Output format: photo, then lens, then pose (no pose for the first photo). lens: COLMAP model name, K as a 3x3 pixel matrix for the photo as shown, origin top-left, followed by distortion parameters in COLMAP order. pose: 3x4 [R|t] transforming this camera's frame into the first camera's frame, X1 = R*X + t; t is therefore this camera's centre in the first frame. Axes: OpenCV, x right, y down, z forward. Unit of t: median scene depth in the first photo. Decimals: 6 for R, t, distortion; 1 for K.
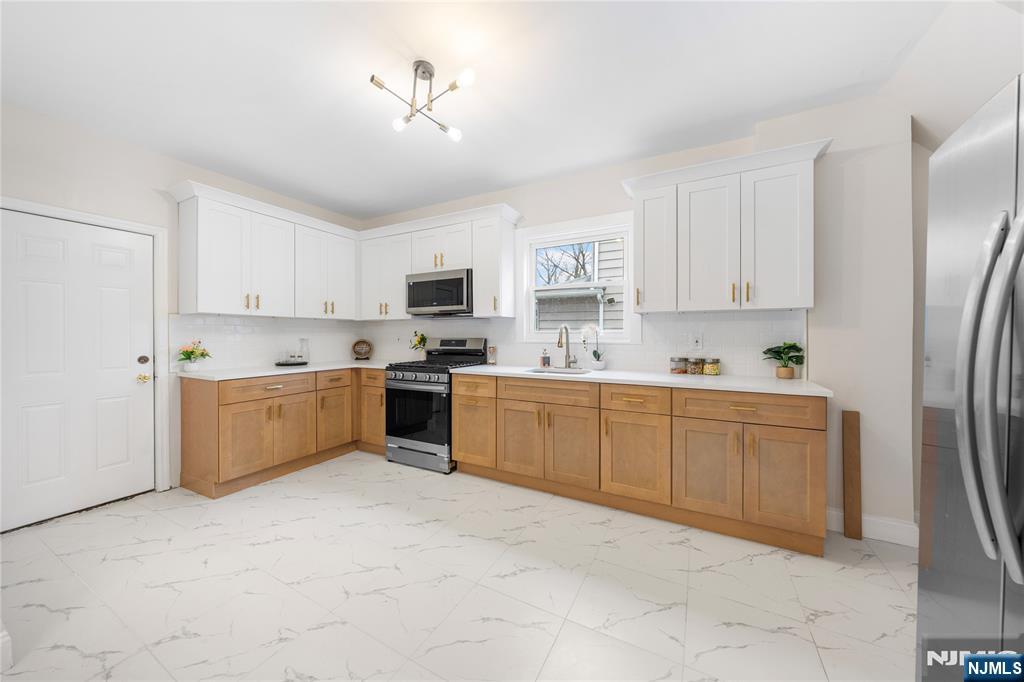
lens RADIAL K [[353.8, 0, 511.7], [0, 353.8, 336.0], [0, 0, 1]] dist [0.000750, 0.000094]
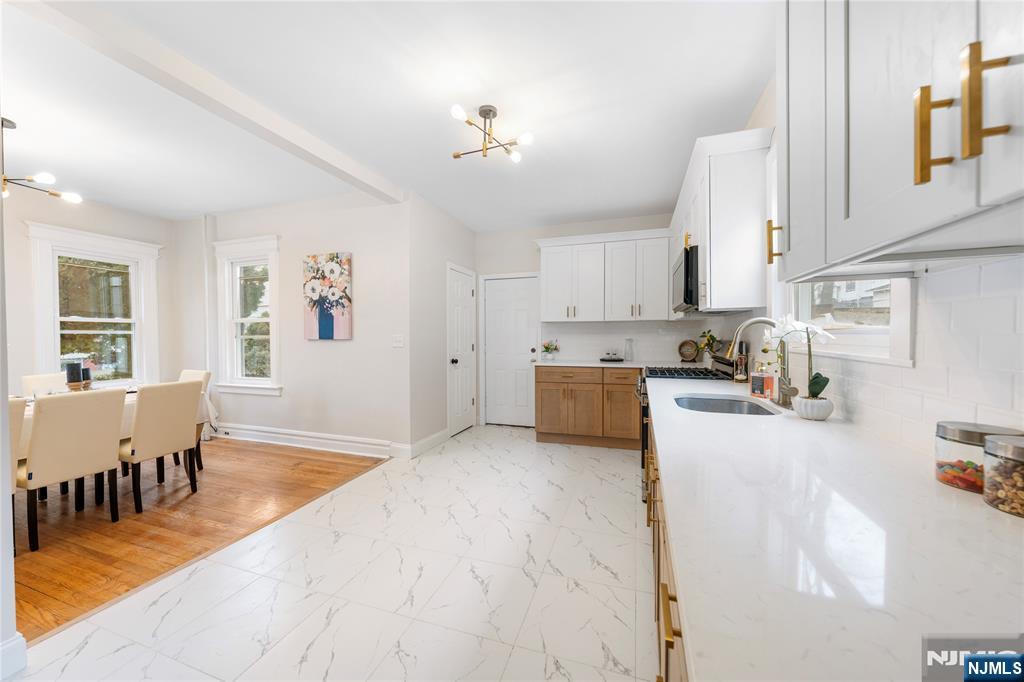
lens RADIAL K [[355.6, 0, 512.0], [0, 355.6, 341.0], [0, 0, 1]] dist [0.000342, 0.000008]
pose [[0.171616, 0.013825, -0.985067, 0.599686], [0.002403, 0.999893, 0.014451, -0.004130], [0.985161, -0.004847, 0.171564, 0.557134]]
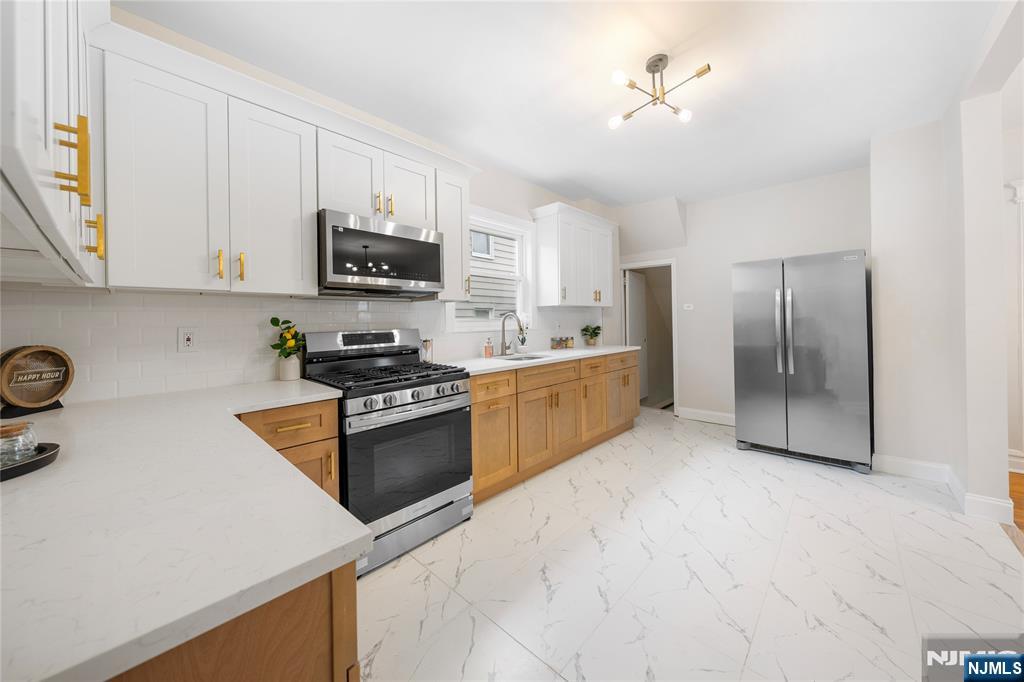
lens RADIAL K [[359.9, 0, 511.1], [0, 359.9, 317.9], [0, 0, 1]] dist [0.000614, 0.000038]
pose [[0.253044, 0.004203, 0.967446, -0.881029], [0.013822, 0.999873, -0.007959, -0.008560], [-0.967356, 0.015386, 0.252954, 0.739837]]
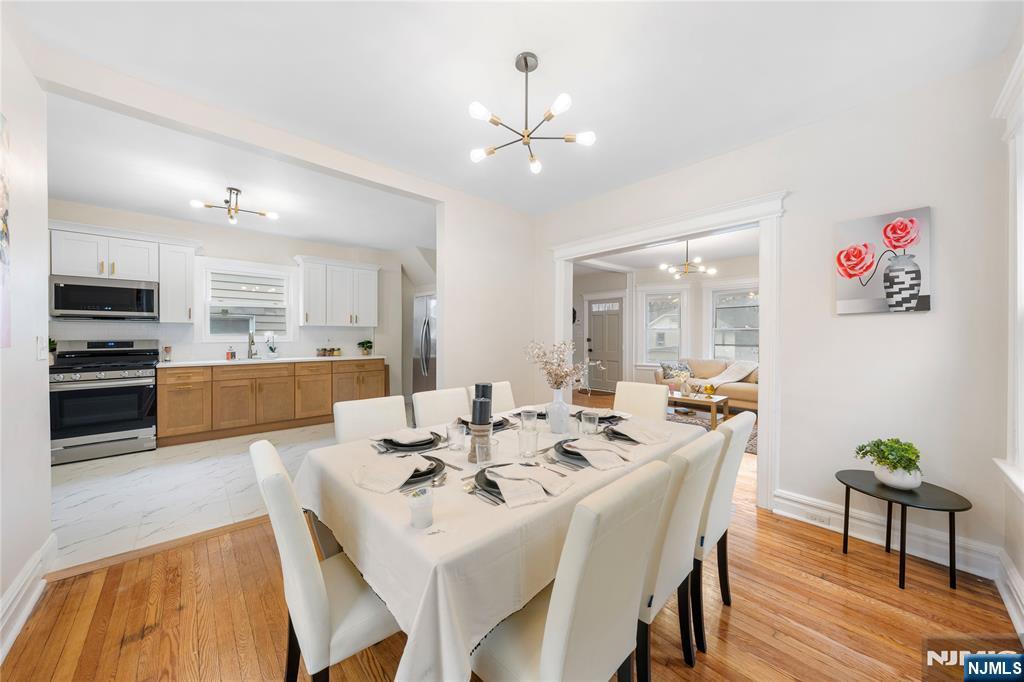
lens RADIAL K [[353.8, 0, 511.7], [0, 353.8, 336.0], [0, 0, 1]] dist [0.000750, 0.000094]
pose [[0.323710, -0.000508, 0.946156, -0.962333], [-0.000974, 0.999999, 0.000870, -0.010384], [-0.946156, -0.001203, 0.323710, -0.593328]]
